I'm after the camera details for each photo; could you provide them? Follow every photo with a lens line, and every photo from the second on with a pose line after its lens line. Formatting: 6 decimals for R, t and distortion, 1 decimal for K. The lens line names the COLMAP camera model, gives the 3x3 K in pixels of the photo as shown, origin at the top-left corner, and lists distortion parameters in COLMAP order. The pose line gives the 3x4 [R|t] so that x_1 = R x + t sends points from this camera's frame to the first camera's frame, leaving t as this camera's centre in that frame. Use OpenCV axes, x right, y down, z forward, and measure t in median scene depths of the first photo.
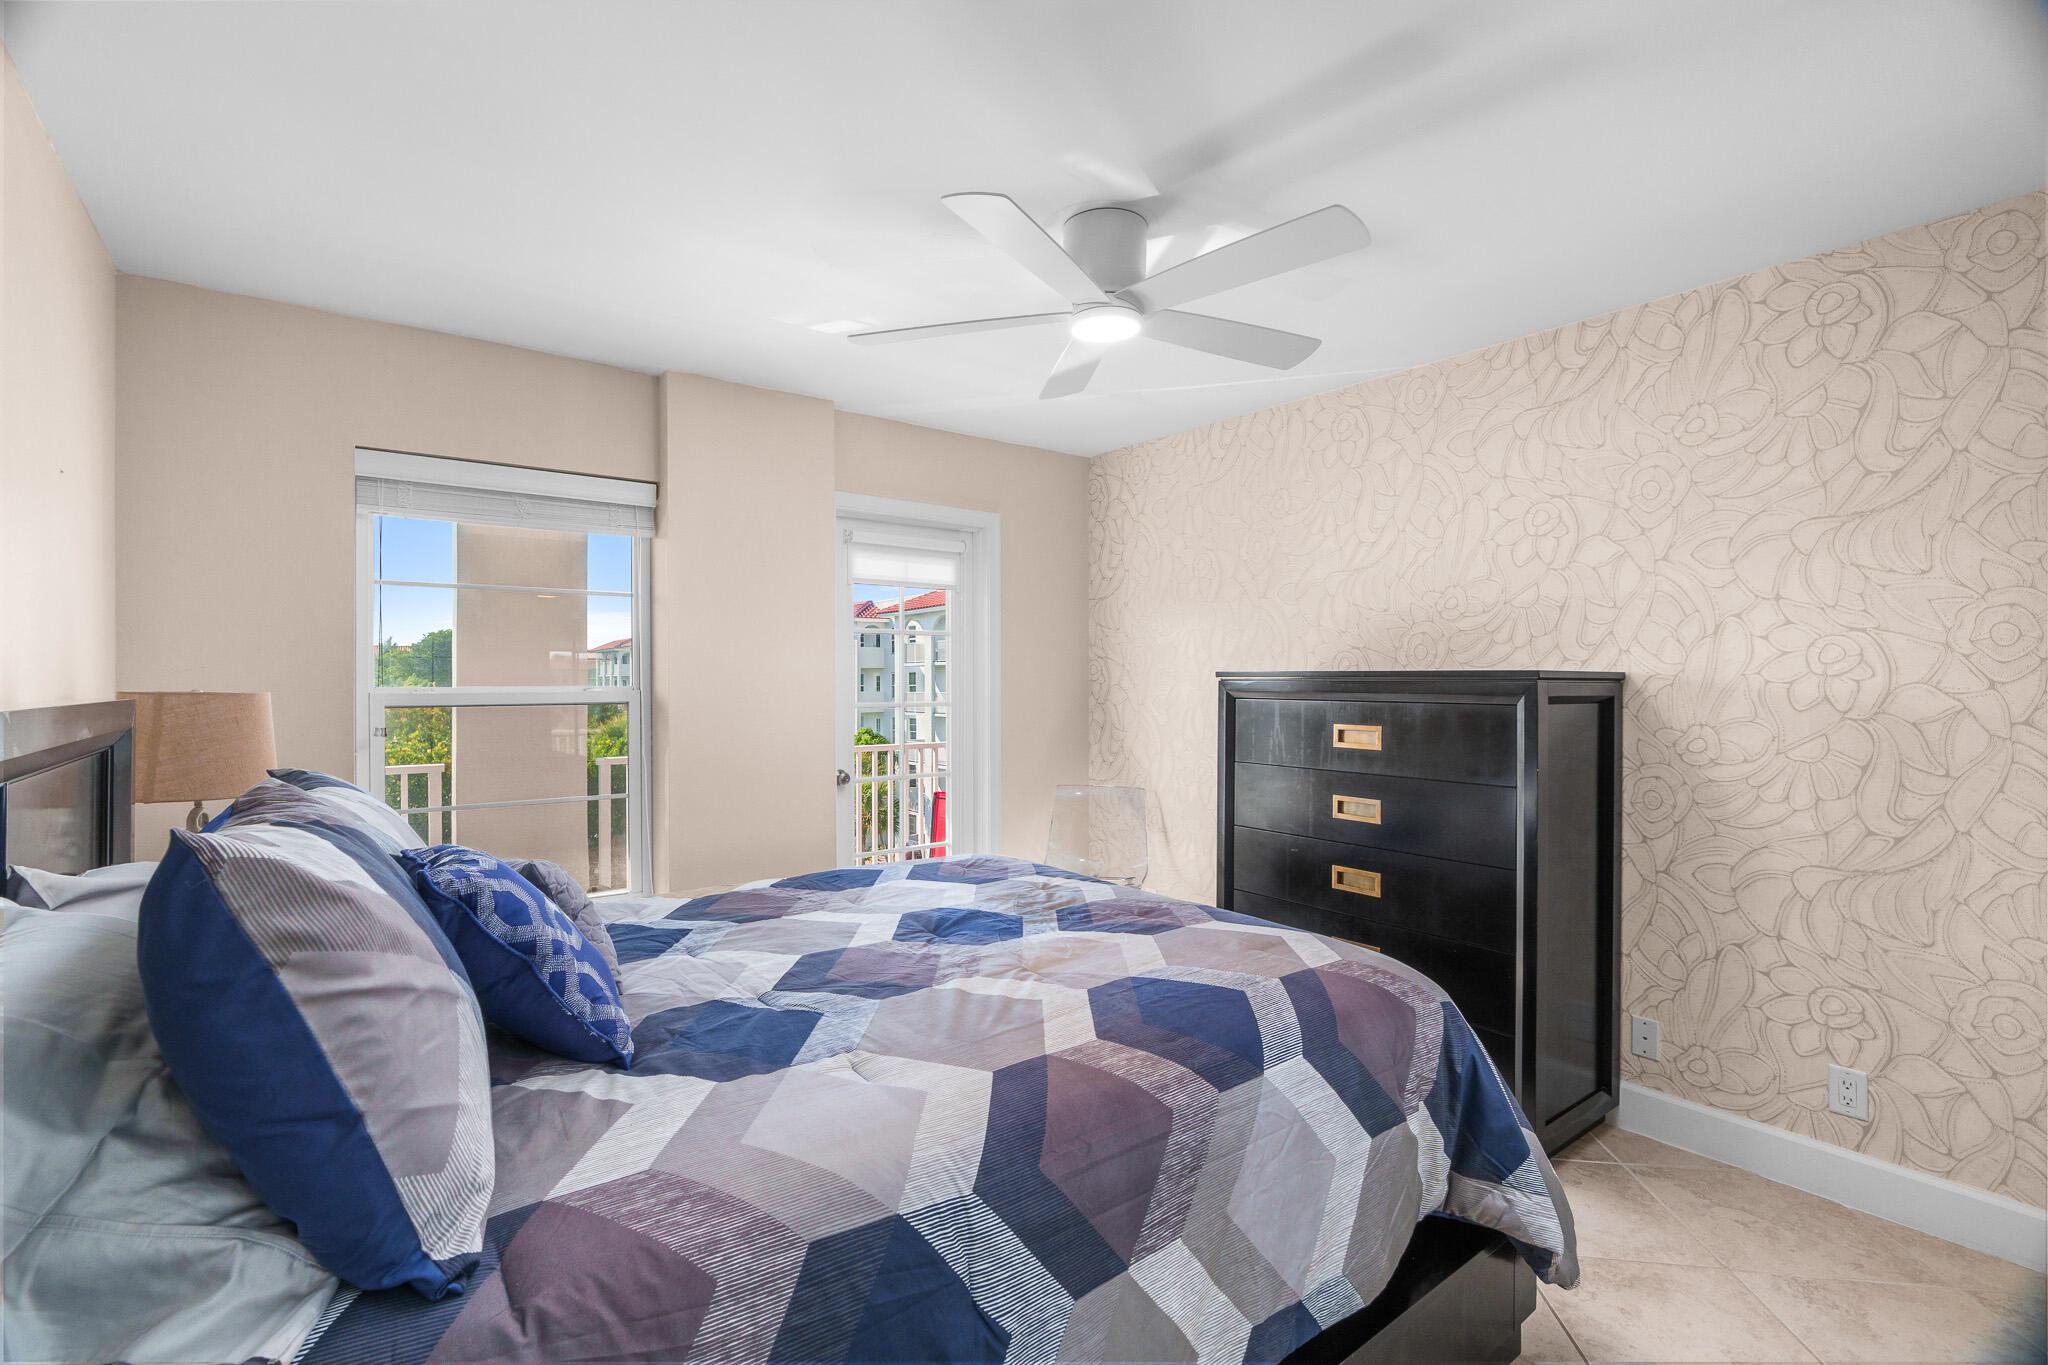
lens RADIAL K [[926.3, 0, 976.8], [0, 926.3, 688.5], [0, 0, 1]] dist [-0.010079, 0.003859]
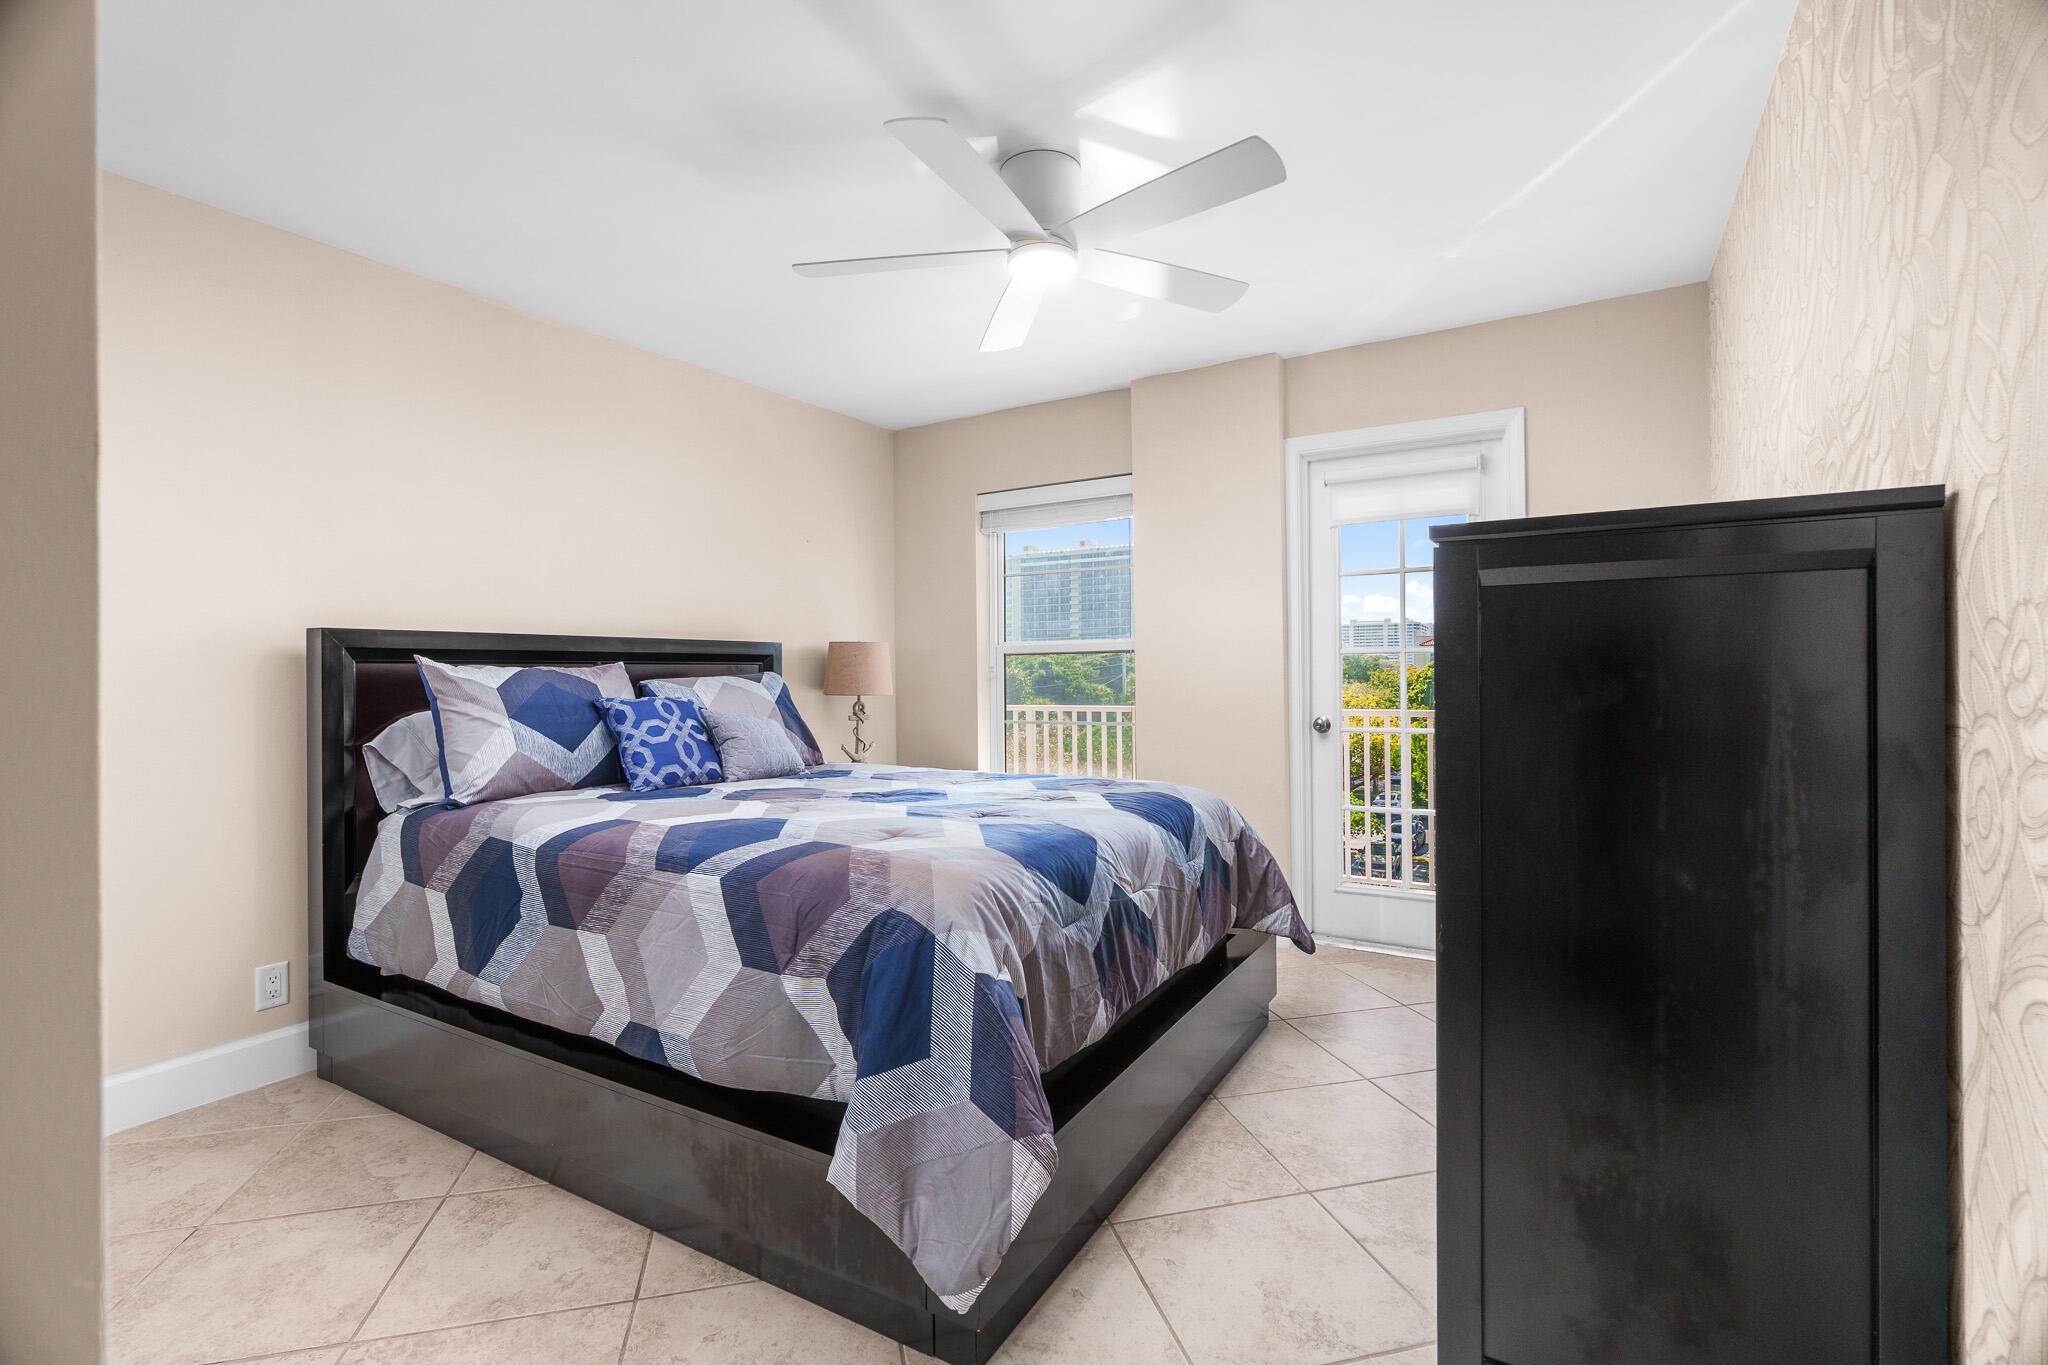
lens RADIAL K [[926.3, 0, 1021.1], [0, 926.3, 677.2], [0, 0, 1]] dist [-0.010079, 0.003859]
pose [[0.376115, -0.001924, -0.926571, 1.685508], [0.002196, 0.999997, -0.001185, 0.119986], [0.926570, -0.001589, 0.376118, 0.895559]]
